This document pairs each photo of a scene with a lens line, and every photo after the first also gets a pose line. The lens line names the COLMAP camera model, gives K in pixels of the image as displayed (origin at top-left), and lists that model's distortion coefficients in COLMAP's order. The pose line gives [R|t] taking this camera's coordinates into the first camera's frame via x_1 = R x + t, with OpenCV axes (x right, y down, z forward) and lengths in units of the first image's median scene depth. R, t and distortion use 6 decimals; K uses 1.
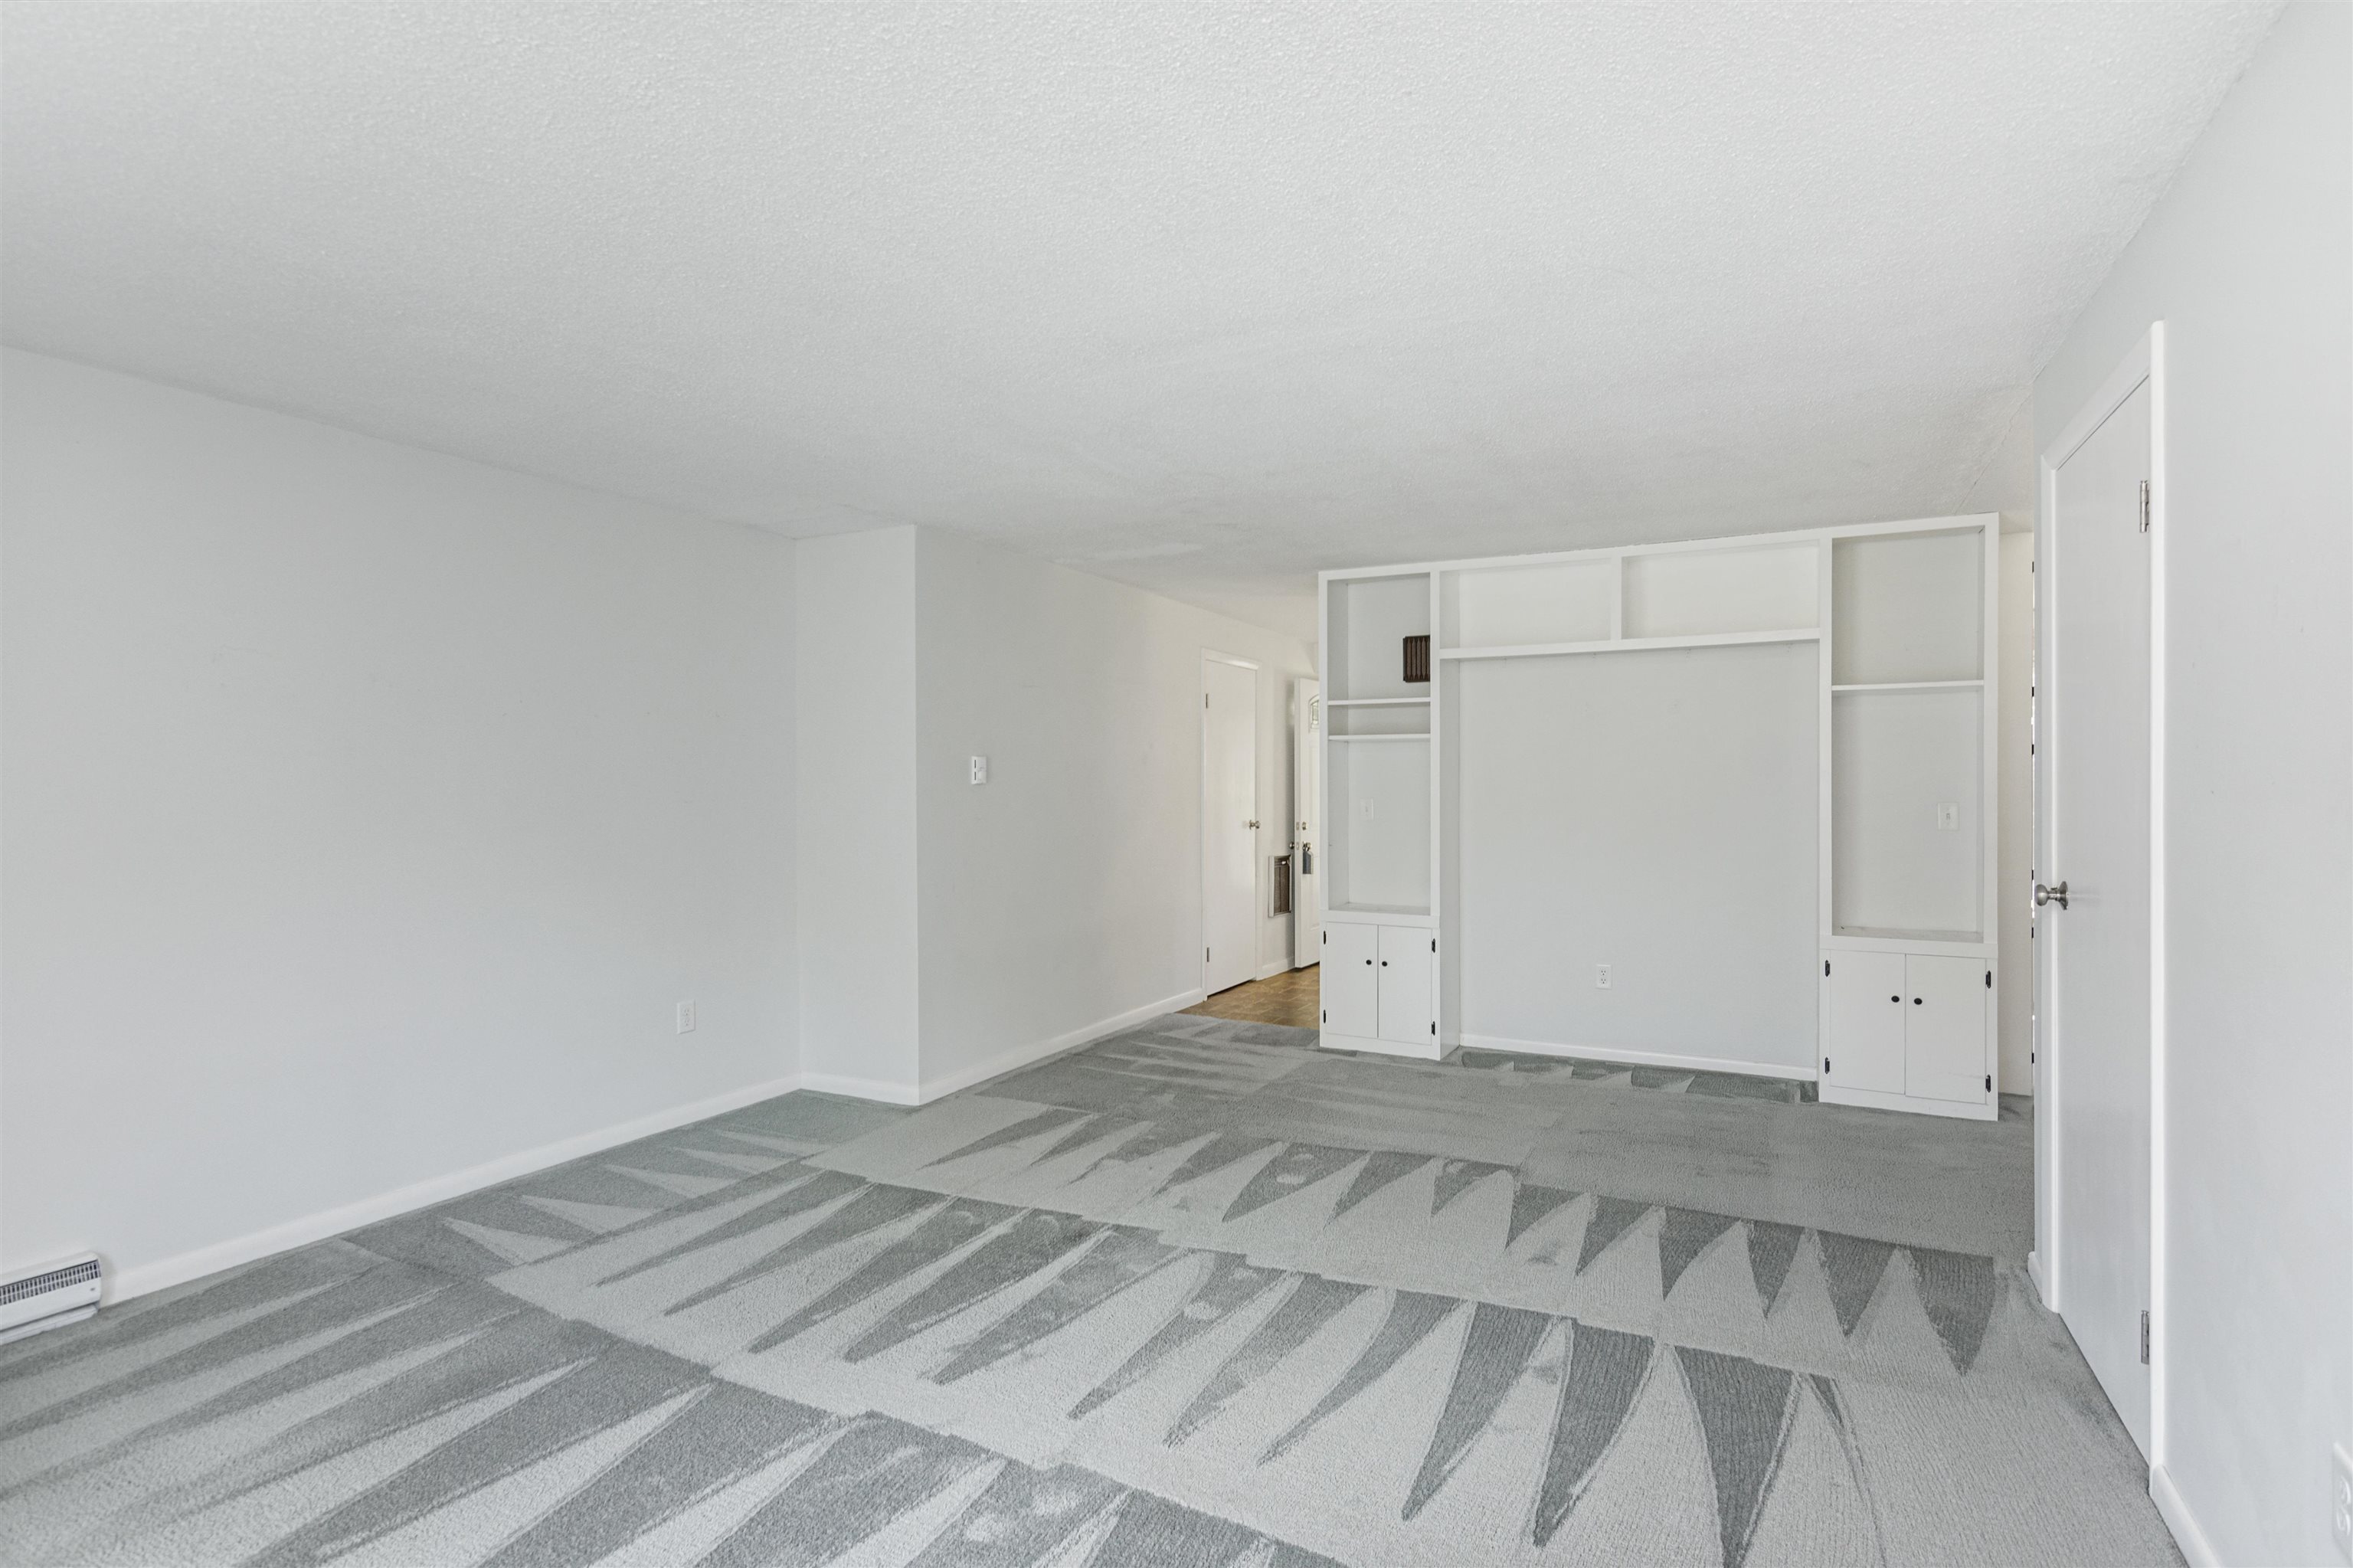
lens RADIAL K [[1149.5, 0, 1173.0], [0, 1149.5, 787.5], [0, 0, 1]] dist [-0.002114, 0.001030]
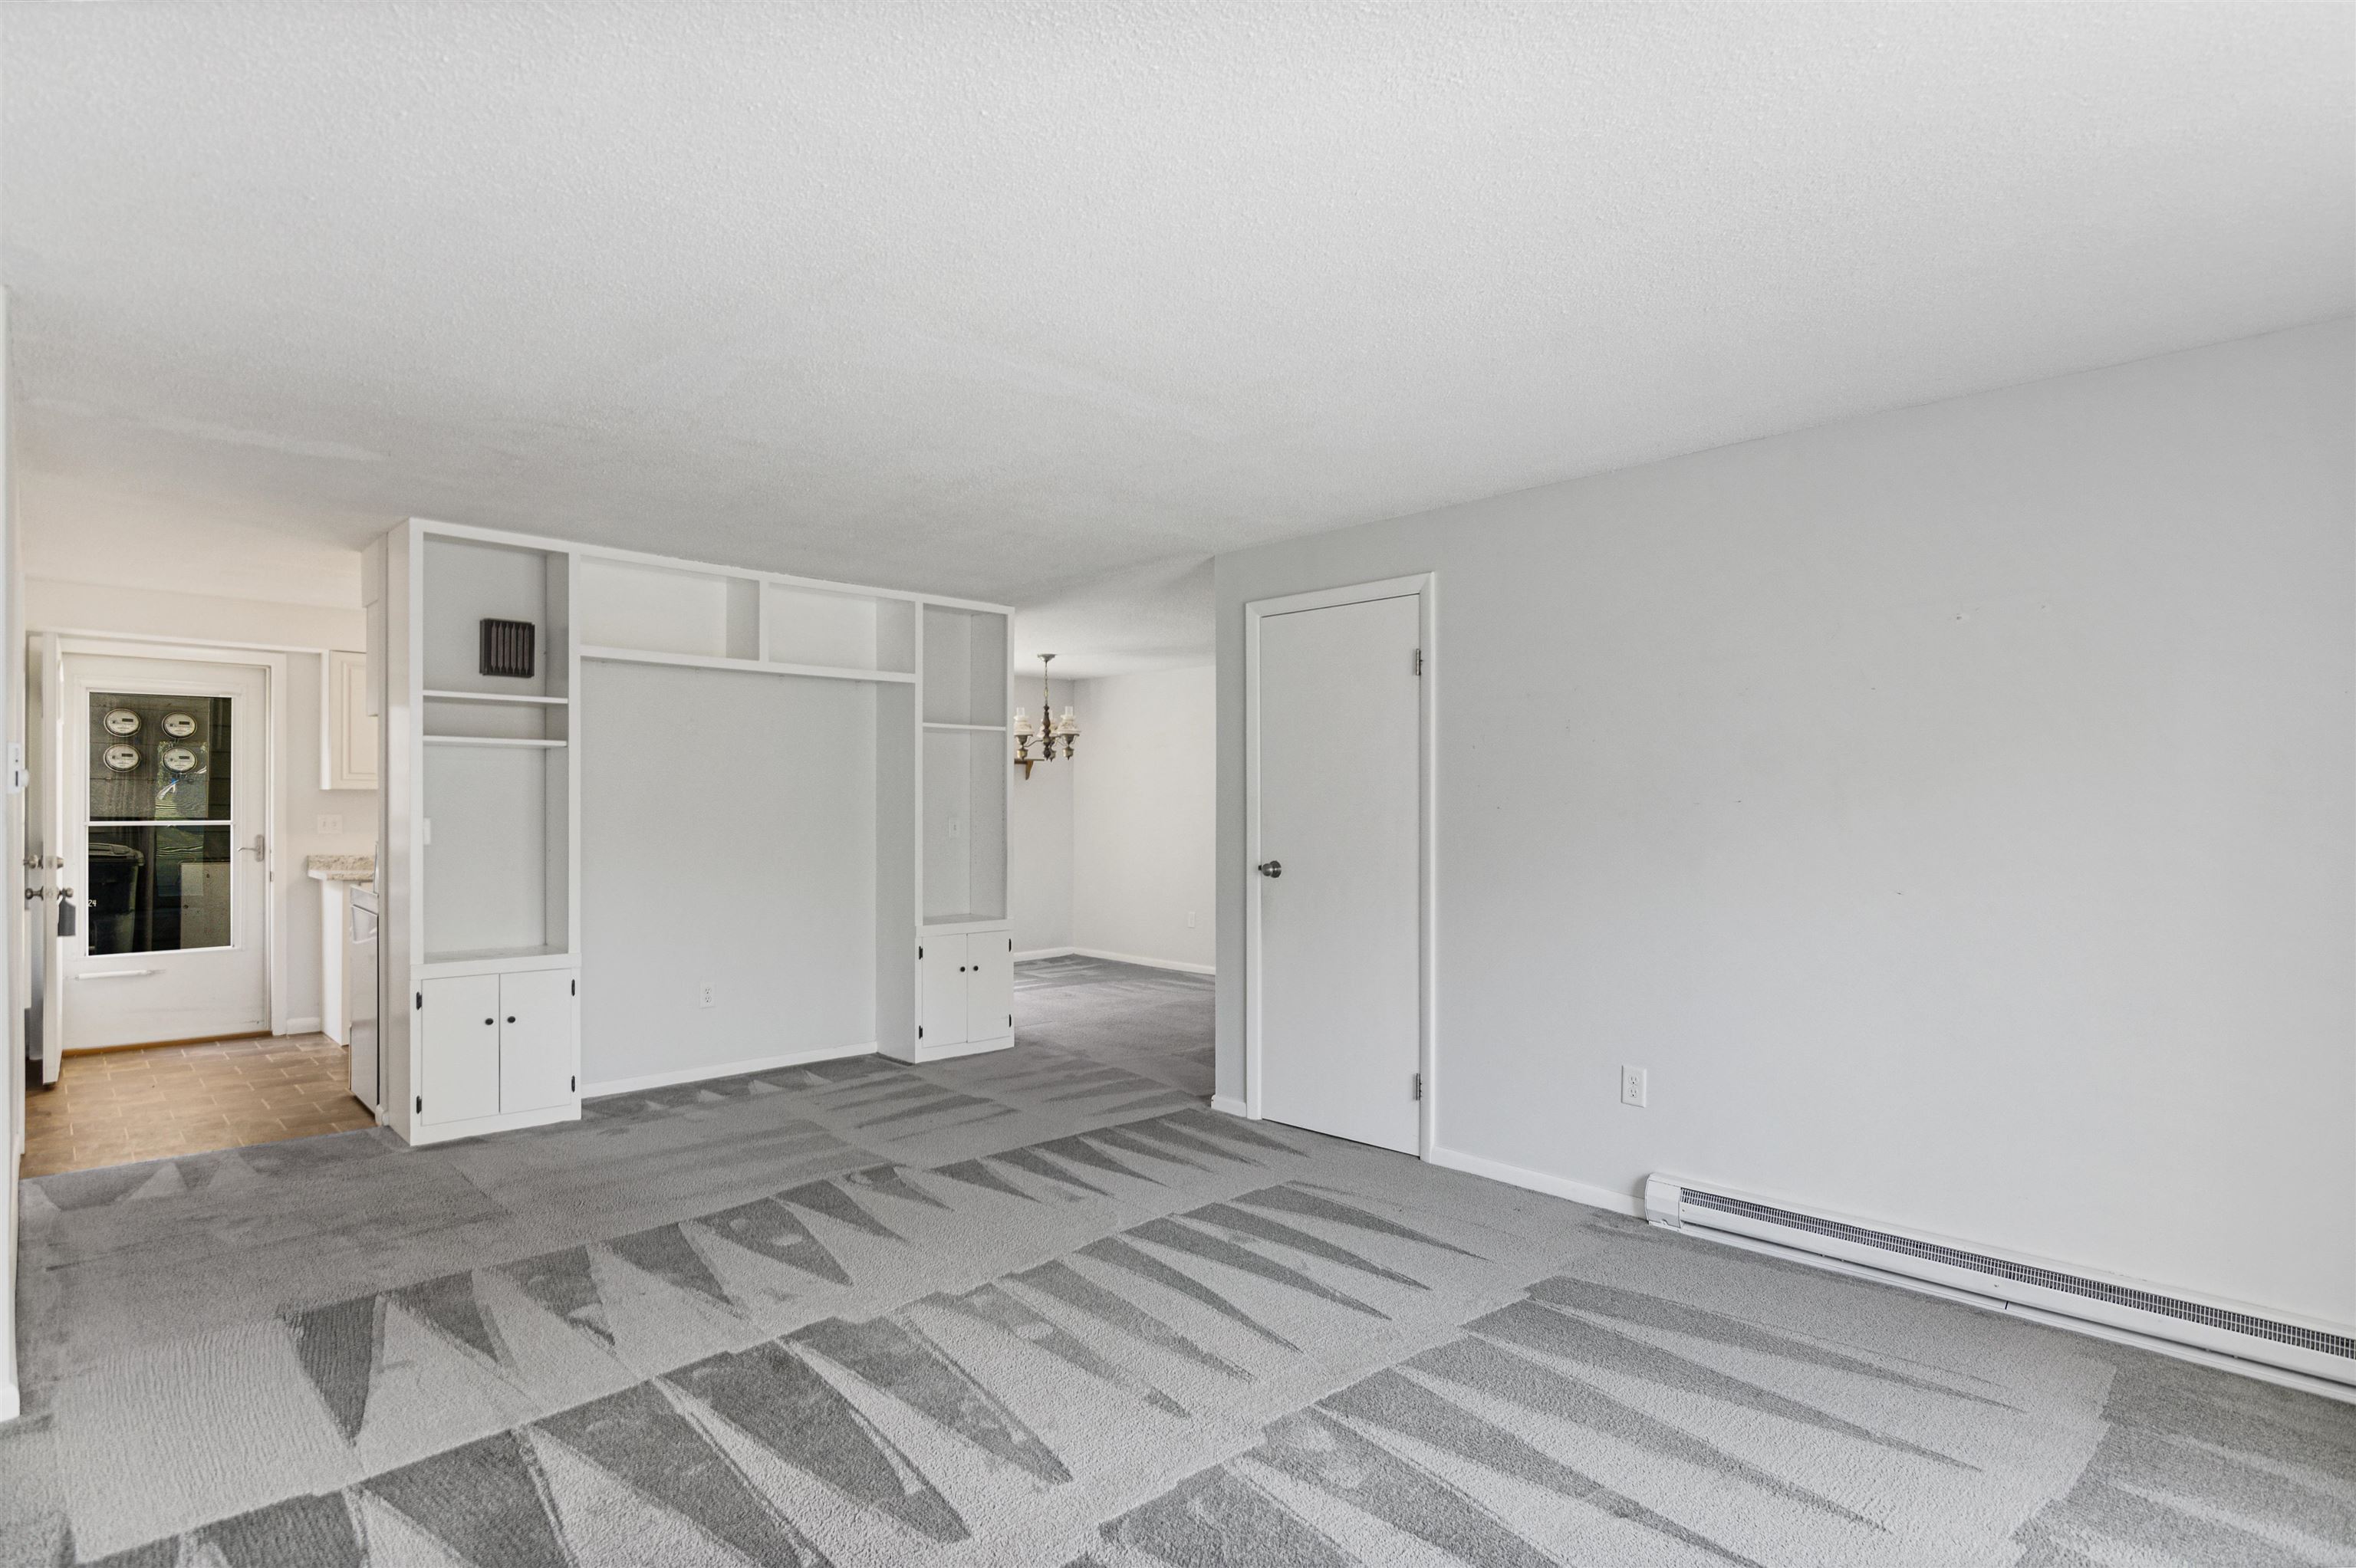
lens RADIAL K [[1201.9, 0, 1171.0], [0, 1201.9, 796.7], [0, 0, 1]] dist [-0.005807, 0.000225]
pose [[0.323954, 0.011054, 0.946008, -0.741766], [-0.000088, 0.999932, -0.011654, 0.007736], [-0.946073, 0.003692, 0.323933, 0.447159]]
